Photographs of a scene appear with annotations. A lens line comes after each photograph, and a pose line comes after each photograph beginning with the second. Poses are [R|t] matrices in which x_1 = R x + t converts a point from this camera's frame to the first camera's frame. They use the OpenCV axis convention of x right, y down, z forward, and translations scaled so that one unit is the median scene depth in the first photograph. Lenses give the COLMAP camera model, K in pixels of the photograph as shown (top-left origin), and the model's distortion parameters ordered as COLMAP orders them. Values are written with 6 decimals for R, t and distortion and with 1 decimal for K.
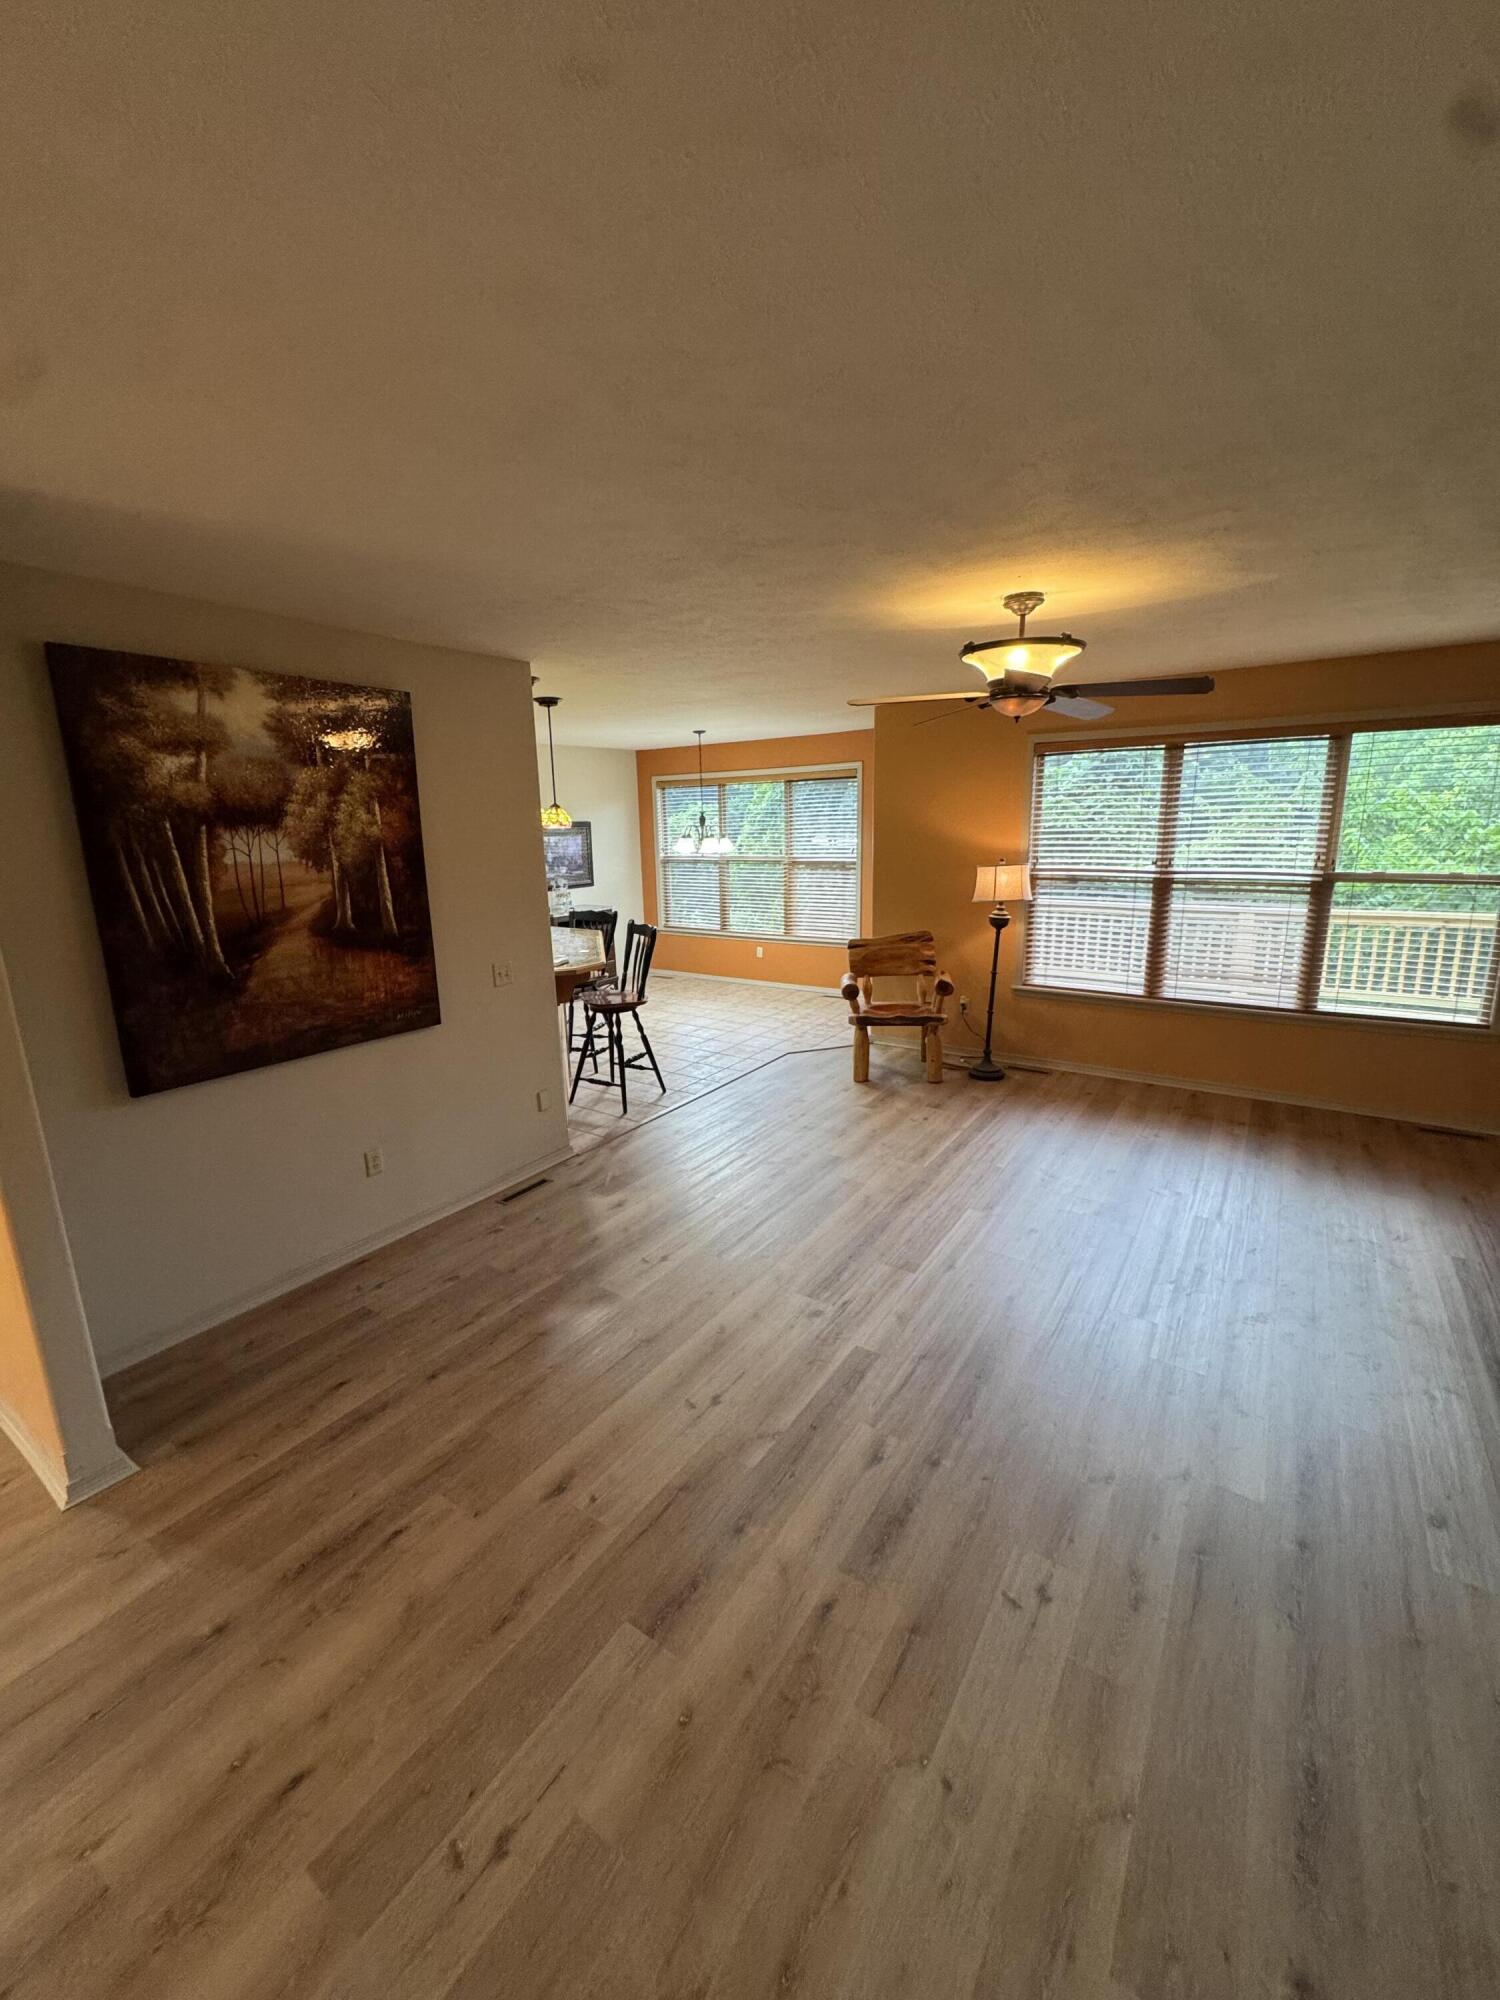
lens RADIAL K [[798.6, 0, 749.0], [0, 798.6, 1000.0], [0, 0, 1]] dist [-0.006962, 0.000483]
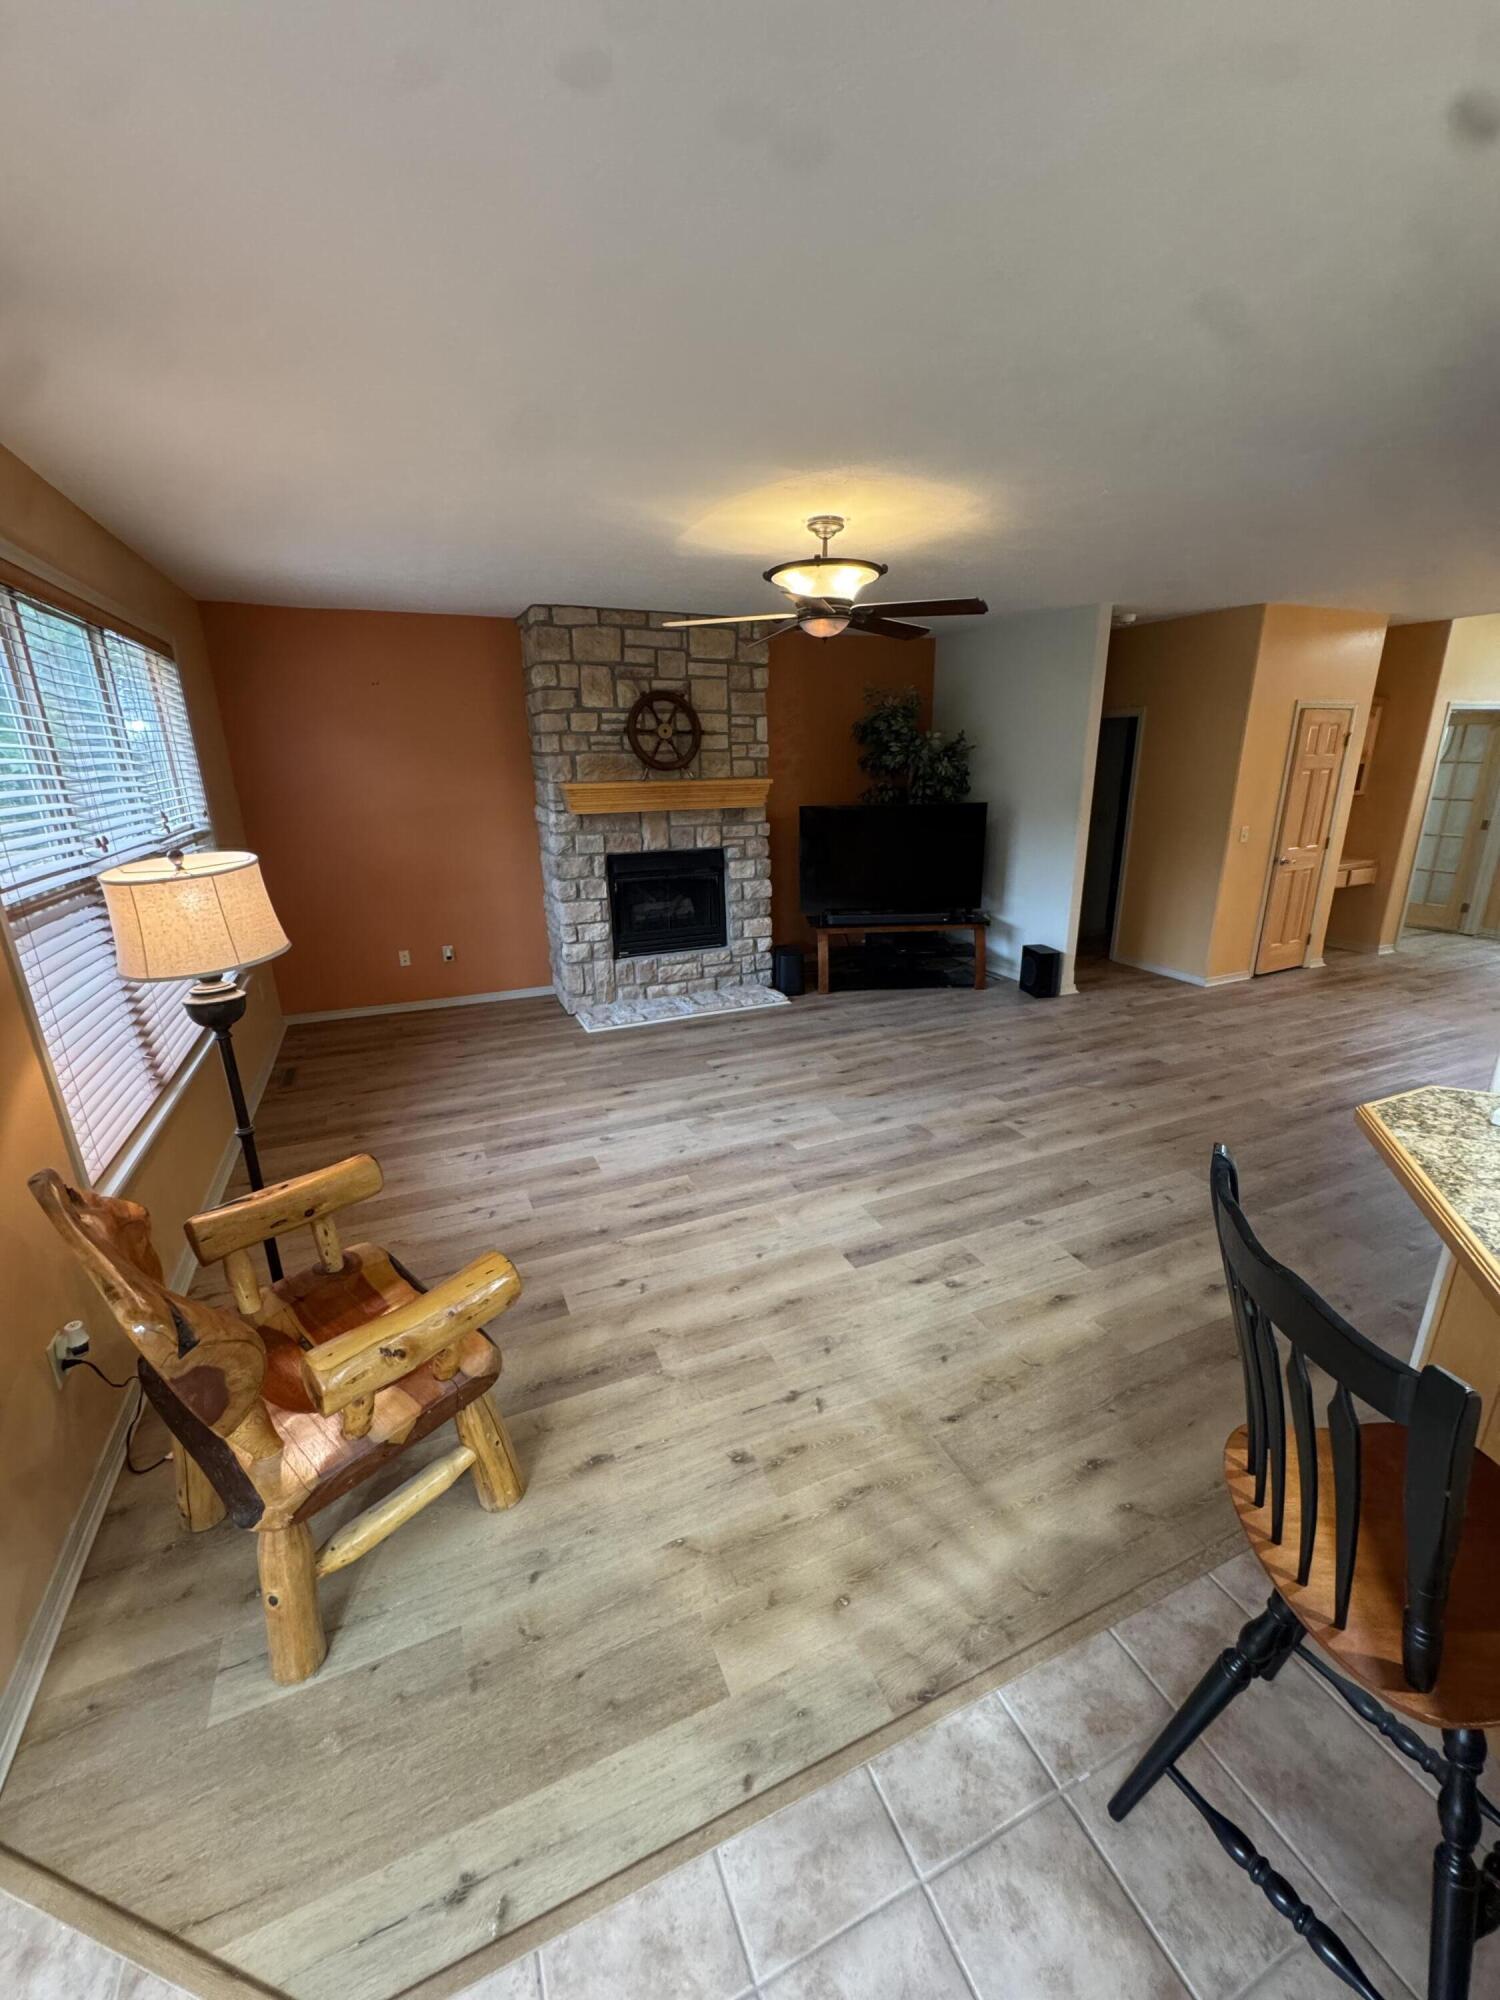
lens RADIAL K [[798.6, 0, 749.5], [0, 798.6, 1002.1], [0, 0, 1]] dist [-0.006962, 0.000483]
pose [[-0.842764, -0.128892, 0.522624, -0.119052], [0.150343, 0.875907, 0.458458, -0.262933], [-0.516862, 0.464945, -0.718805, 1.243042]]
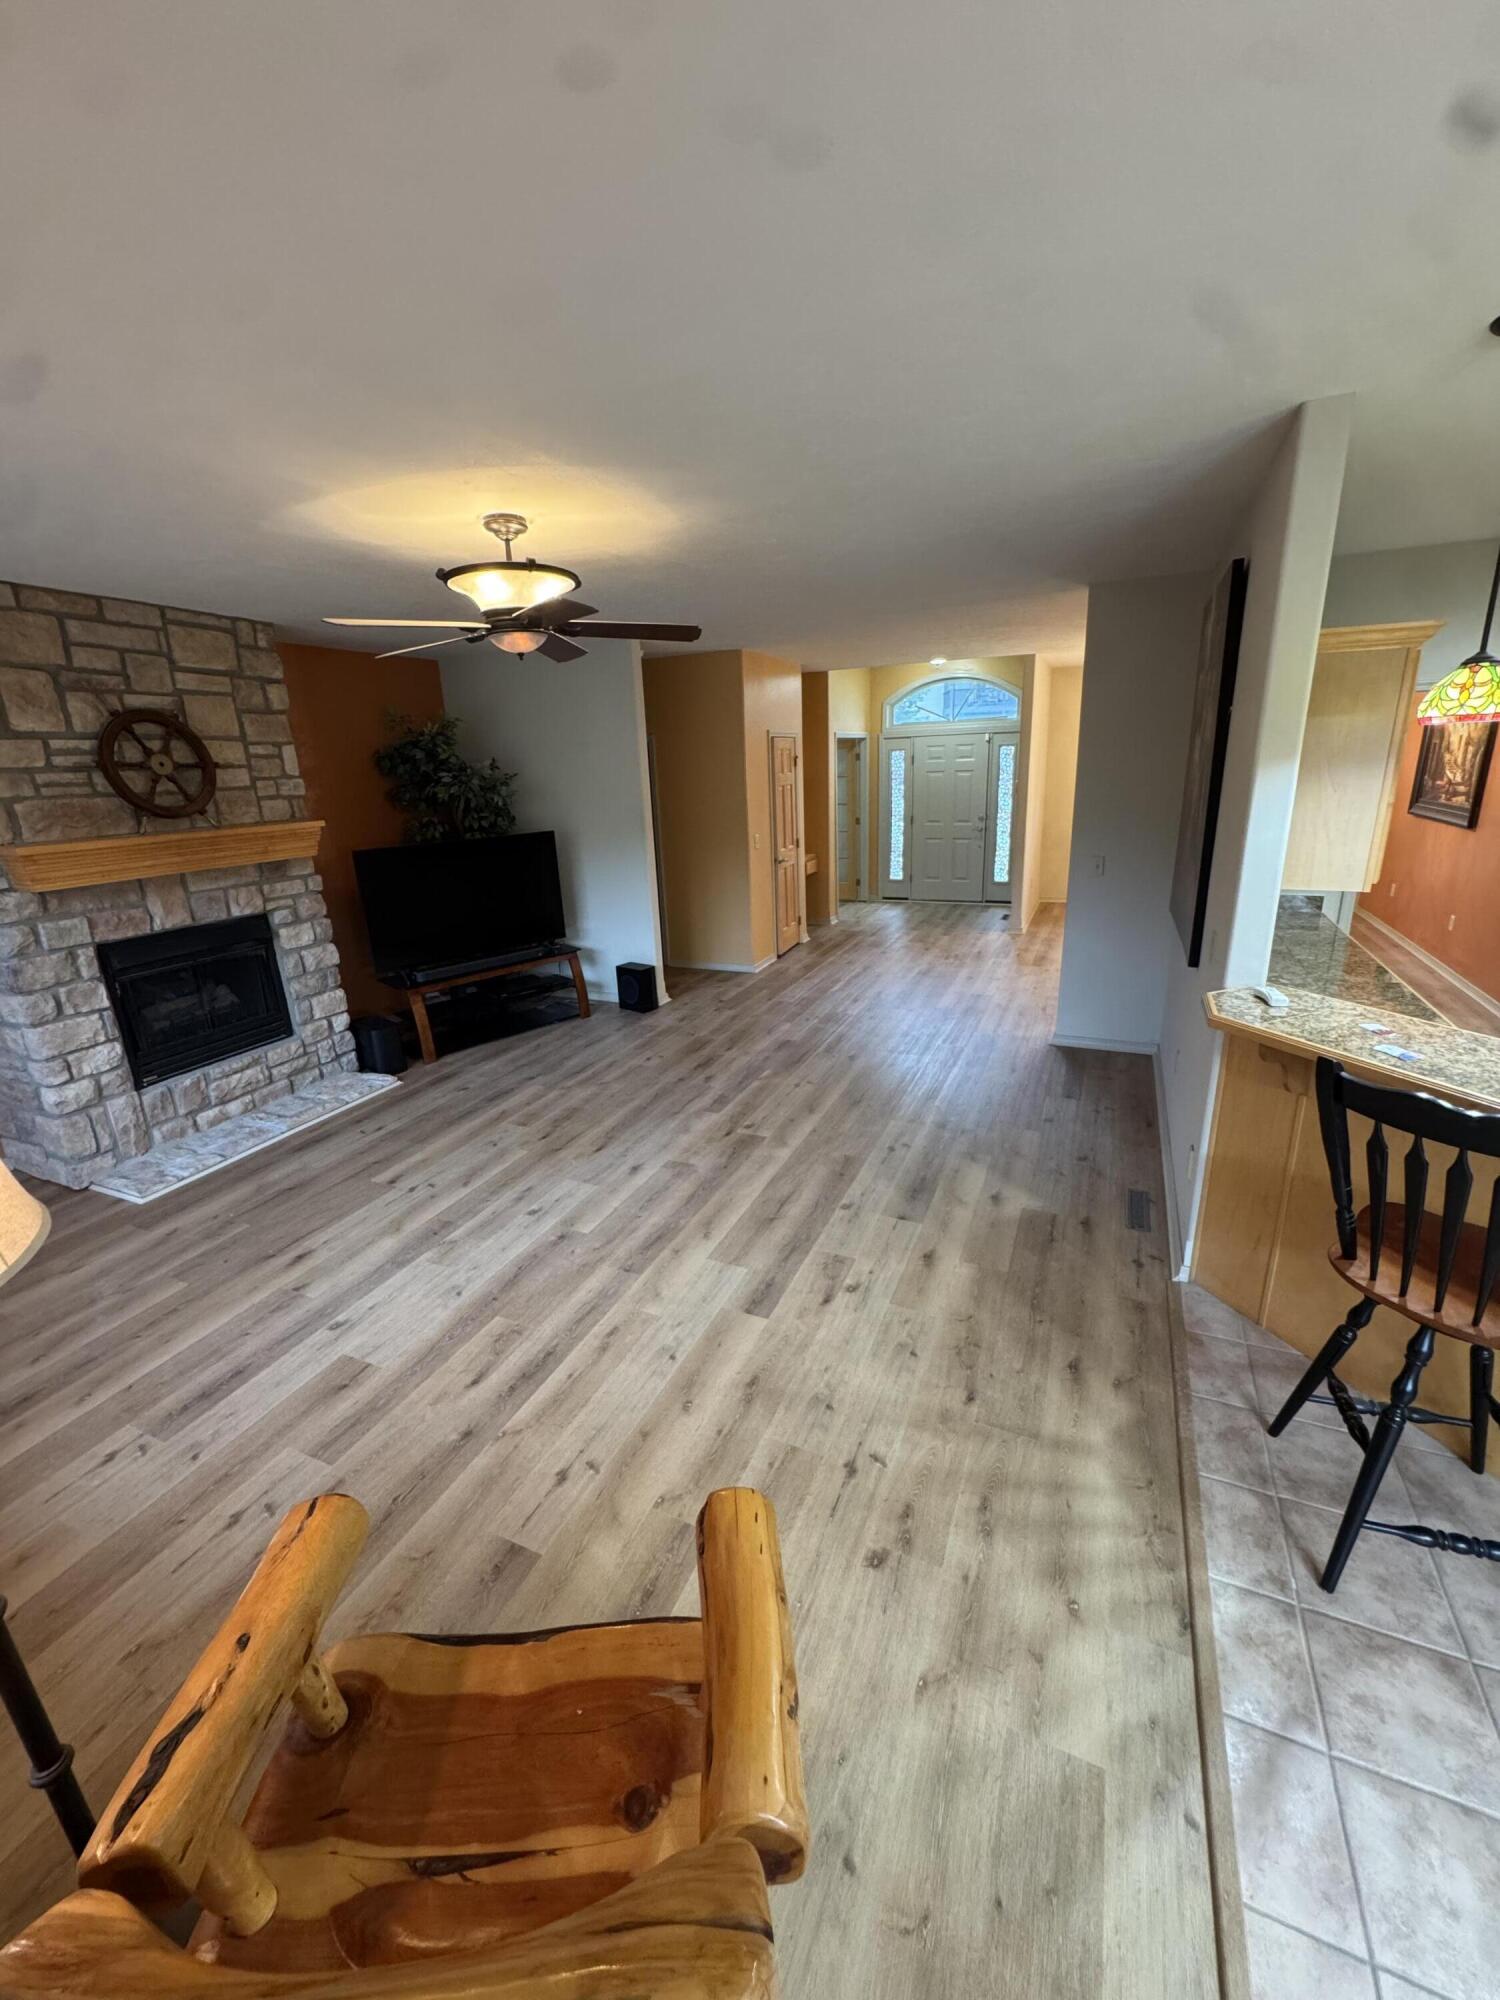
lens RADIAL K [[798.6, 0, 751.9], [0, 798.6, 1000.5], [0, 0, 1]] dist [-0.006962, 0.000483]
pose [[-0.982811, 0.106816, -0.150572, 0.156026], [0.019404, 0.870863, 0.491143, -0.276090], [0.183590, 0.479779, -0.857967, 1.240291]]
